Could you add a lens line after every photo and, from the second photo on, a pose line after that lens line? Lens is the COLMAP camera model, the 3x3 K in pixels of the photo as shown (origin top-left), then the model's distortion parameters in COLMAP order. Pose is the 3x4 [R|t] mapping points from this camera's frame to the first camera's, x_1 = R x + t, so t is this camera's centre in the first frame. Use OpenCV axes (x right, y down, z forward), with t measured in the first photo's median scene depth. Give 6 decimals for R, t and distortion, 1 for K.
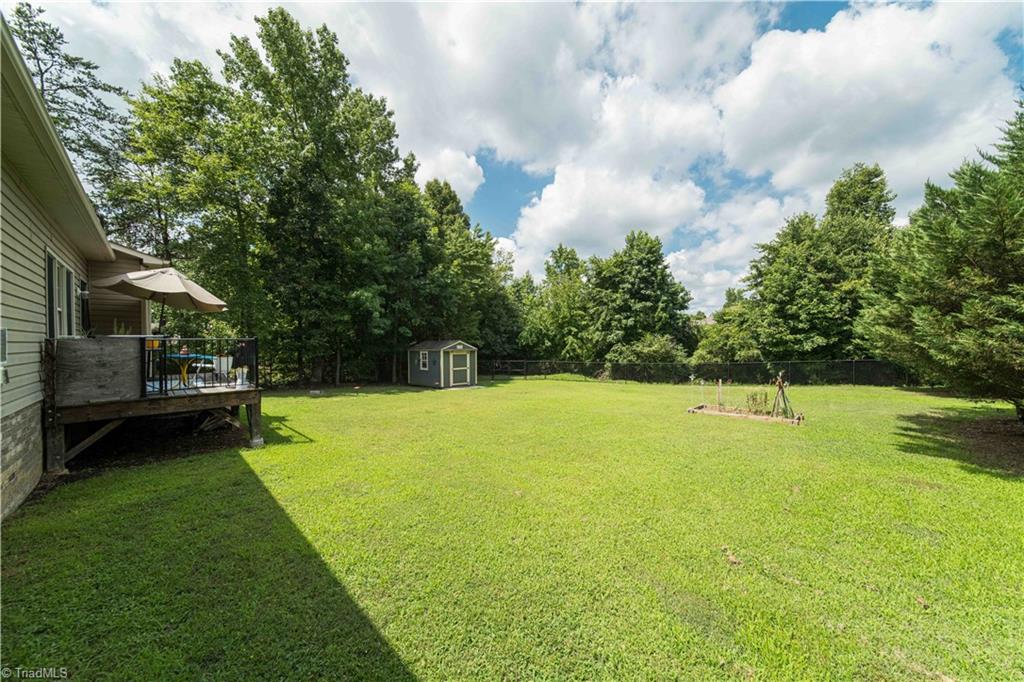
lens RADIAL K [[359.3, 0, 516.1], [0, 359.3, 340.8], [0, 0, 1]] dist [-0.000275, -0.001677]
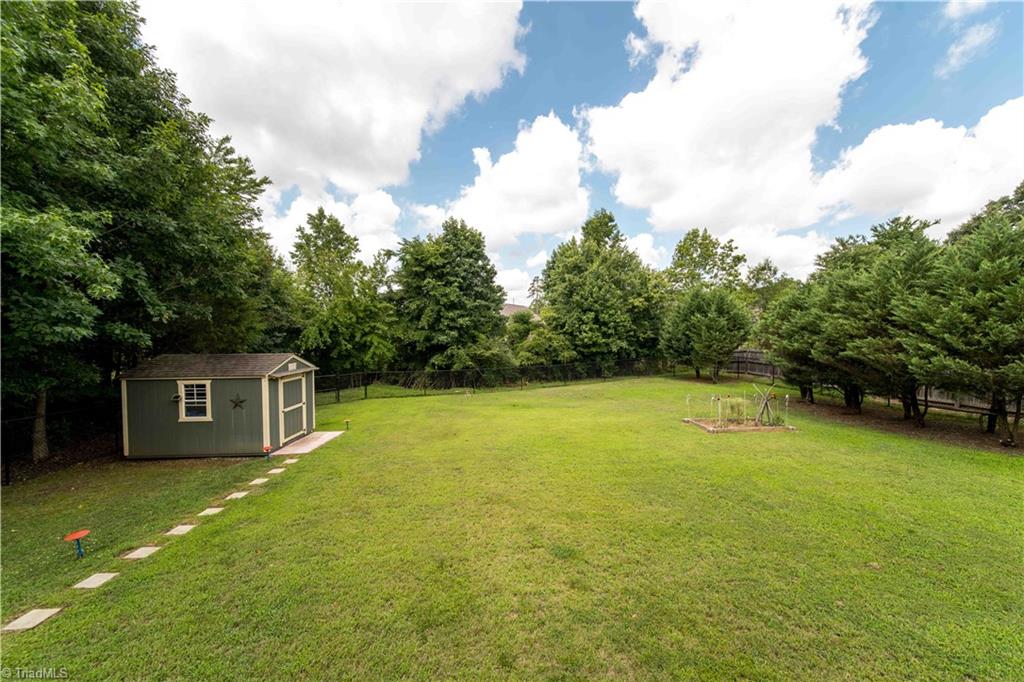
lens RADIAL K [[359.3, 0, 516.1], [0, 359.3, 340.8], [0, 0, 1]] dist [-0.000275, -0.001677]
pose [[0.674610, -0.011742, 0.738081, -0.285290], [-0.011590, 0.999582, 0.026496, -0.033789], [-0.738083, -0.026429, 0.674192, 0.351916]]
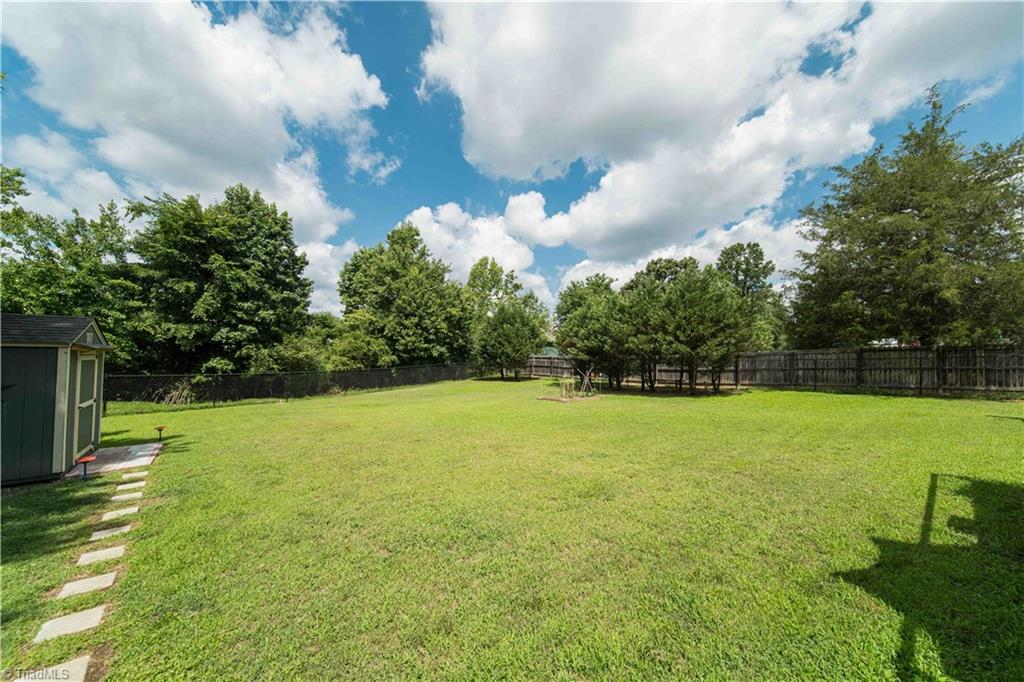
lens RADIAL K [[359.3, 0, 516.1], [0, 359.3, 340.8], [0, 0, 1]] dist [-0.000275, -0.001677]
pose [[0.088917, 0.048618, 0.994852, -0.392627], [-0.028760, 0.998517, -0.046227, 0.018982], [-0.995624, -0.024501, 0.090183, 0.502971]]
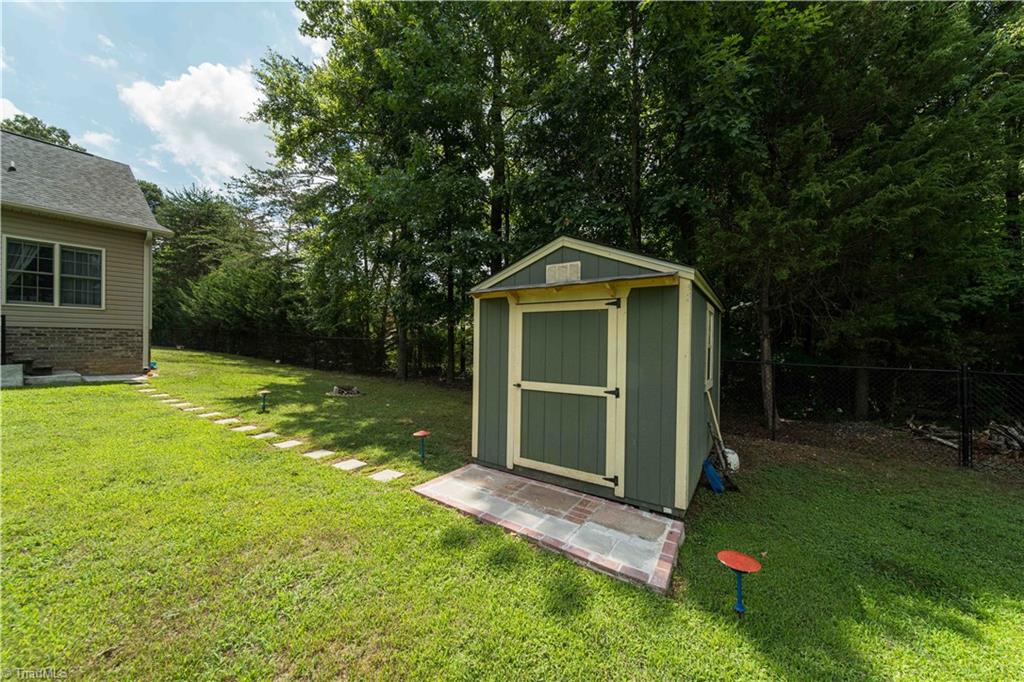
lens RADIAL K [[359.3, 0, 516.1], [0, 359.3, 340.8], [0, 0, 1]] dist [-0.000275, -0.001677]
pose [[0.207460, 0.019165, -0.978056, 0.018023], [-0.011048, 0.999790, 0.017248, 0.043830], [0.978181, 0.007227, 0.207629, 0.824084]]
